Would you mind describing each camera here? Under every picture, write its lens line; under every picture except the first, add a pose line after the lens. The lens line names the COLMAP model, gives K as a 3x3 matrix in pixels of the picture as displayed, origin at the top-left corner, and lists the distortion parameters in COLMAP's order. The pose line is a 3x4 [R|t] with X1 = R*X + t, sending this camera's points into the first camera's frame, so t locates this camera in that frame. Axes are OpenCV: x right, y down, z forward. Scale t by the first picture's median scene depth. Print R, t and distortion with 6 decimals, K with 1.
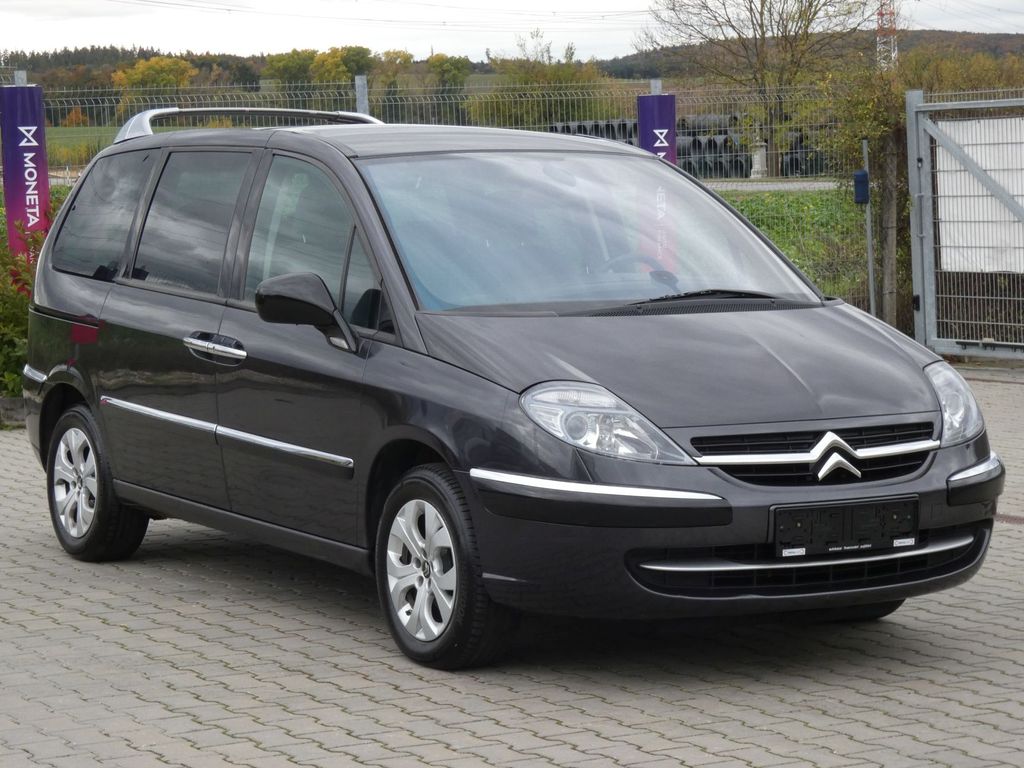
lens RADIAL K [[2667.6, 0, 507.7], [0, 2667.6, 380.7], [0, 0, 1]] dist [0.235915, 0.000000]
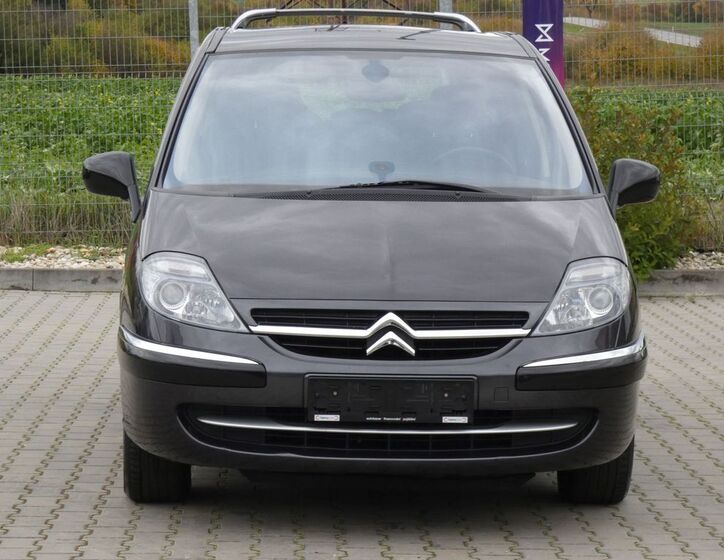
lens RADIAL K [[2610.8, 0, 360.3], [0, 2610.8, 287.1], [0, 0, 1]] dist [0.845011, 0.000000]
pose [[0.870196, 0.058763, -0.489188, 0.602659], [-0.056000, 0.998224, 0.020295, -0.011531], [0.489512, 0.009734, 0.871942, 0.063116]]
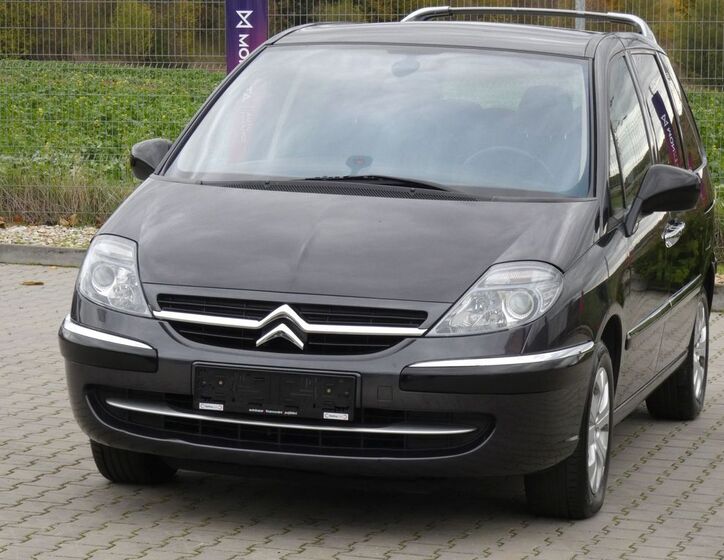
lens RADIAL K [[2610.8, 0, 369.2], [0, 2610.8, 275.0], [0, 0, 1]] dist [0.845011, 0.000000]
pose [[0.694006, 0.092248, -0.714035, 0.857846], [-0.099140, 0.994555, 0.032130, -0.028677], [0.713111, 0.048491, 0.699372, 0.273604]]
